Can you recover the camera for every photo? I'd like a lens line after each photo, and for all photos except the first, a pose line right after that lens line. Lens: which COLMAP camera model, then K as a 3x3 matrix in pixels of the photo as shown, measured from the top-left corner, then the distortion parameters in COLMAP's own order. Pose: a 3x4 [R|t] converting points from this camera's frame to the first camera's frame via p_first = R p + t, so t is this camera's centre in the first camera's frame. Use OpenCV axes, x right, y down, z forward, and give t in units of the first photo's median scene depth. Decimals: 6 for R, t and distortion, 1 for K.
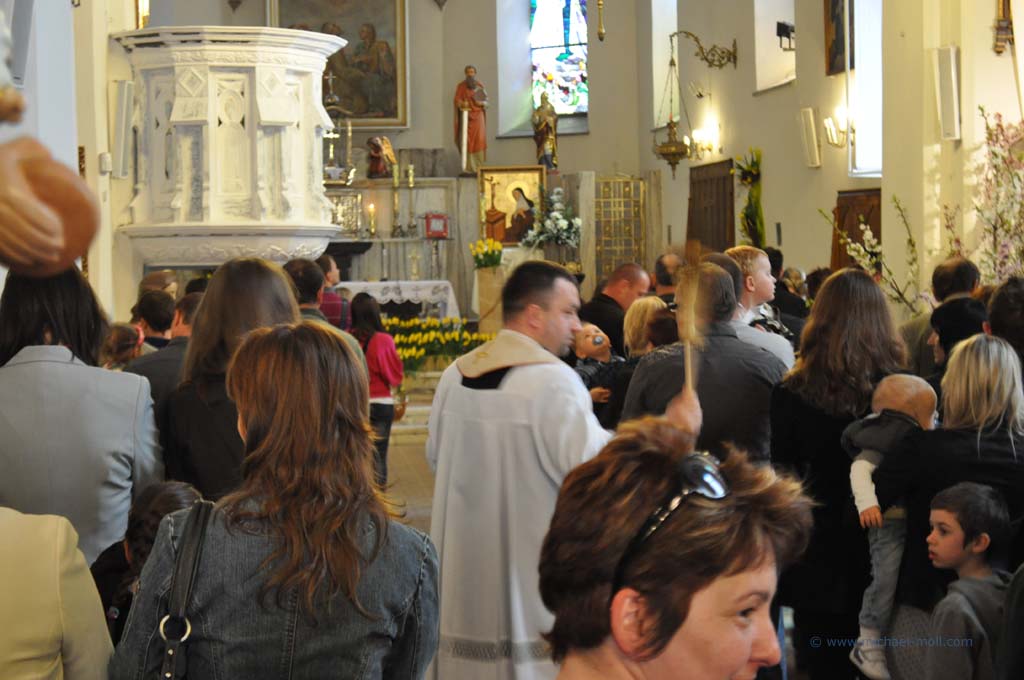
lens RADIAL K [[2194.5, 0, 512.1], [0, 2194.5, 339.2], [0, 0, 1]] dist [0.022994, 0.000000]
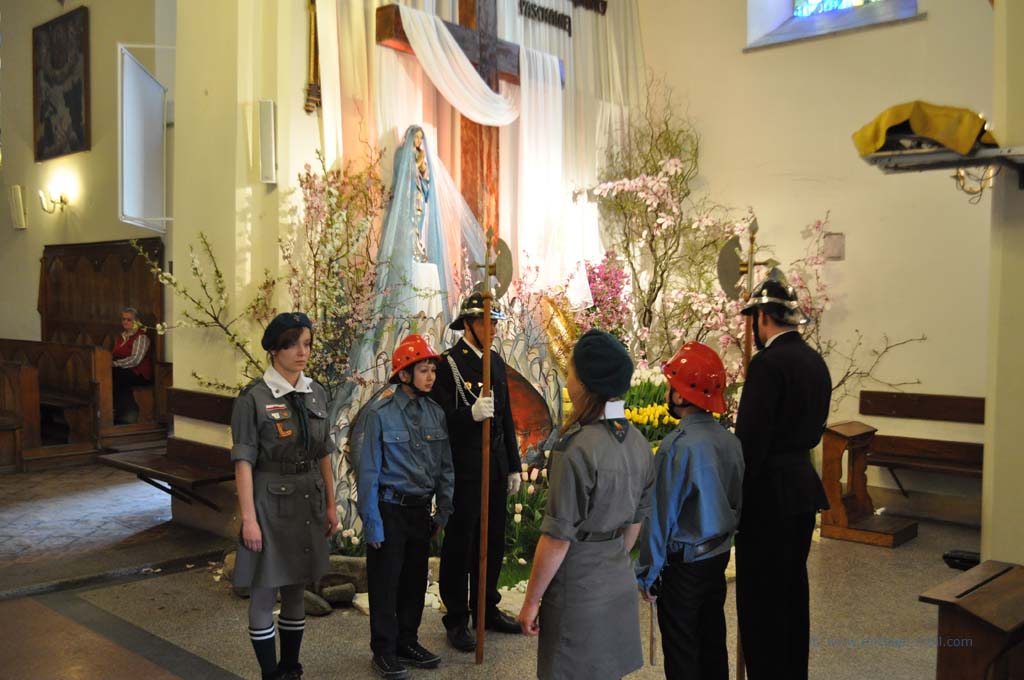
lens RADIAL K [[971.2, 0, 512.5], [0, 971.2, 340.6], [0, 0, 1]] dist [-0.057278, 0.000000]
pose [[0.761583, -0.002419, 0.648062, -0.027116], [0.004549, 0.999988, -0.001613, -0.007952], [-0.648051, 0.004176, 0.761585, 0.530290]]
